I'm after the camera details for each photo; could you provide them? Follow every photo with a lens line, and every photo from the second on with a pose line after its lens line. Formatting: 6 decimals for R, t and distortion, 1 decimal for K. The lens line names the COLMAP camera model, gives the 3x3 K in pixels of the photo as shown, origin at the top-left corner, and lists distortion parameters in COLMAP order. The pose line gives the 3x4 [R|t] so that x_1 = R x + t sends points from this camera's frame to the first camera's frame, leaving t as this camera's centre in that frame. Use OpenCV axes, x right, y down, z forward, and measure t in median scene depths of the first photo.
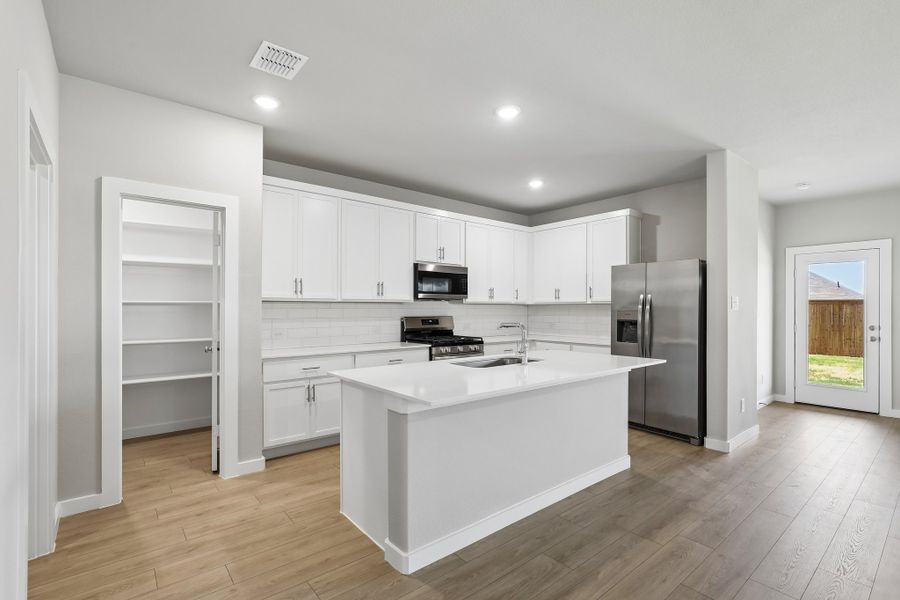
lens RADIAL K [[423.6, 0, 454.7], [0, 423.6, 304.2], [0, 0, 1]] dist [-0.007765, 0.001836]
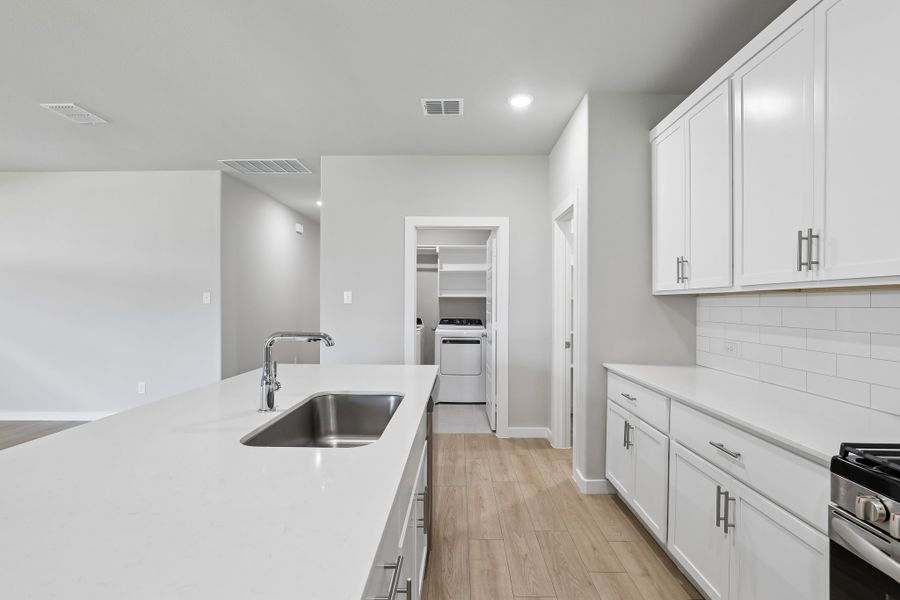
lens RADIAL K [[423.6, 0, 459.2], [0, 423.6, 302.4], [0, 0, 1]] dist [-0.007765, 0.001836]
pose [[-0.653947, -0.005912, -0.756518, 0.309668], [0.001851, 0.999954, -0.009415, 0.010217], [0.756538, -0.007557, -0.653906, 1.167819]]
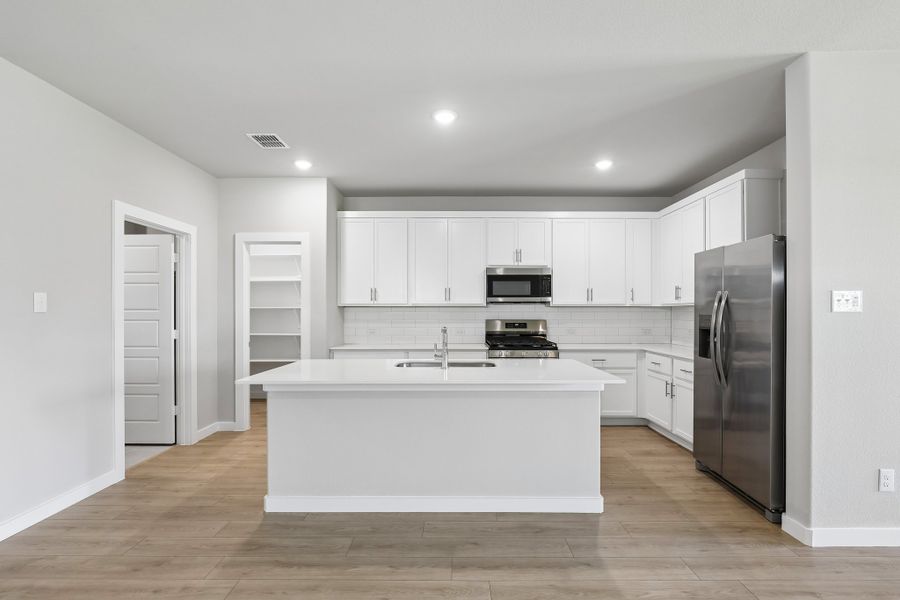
lens RADIAL K [[423.6, 0, 450.1], [0, 423.6, 304.7], [0, 0, 1]] dist [-0.007765, 0.001836]
pose [[0.760113, -0.012809, -0.649664, 0.621883], [0.007789, 0.999913, -0.010602, 0.003804], [0.649744, 0.002999, 0.760147, 0.189167]]
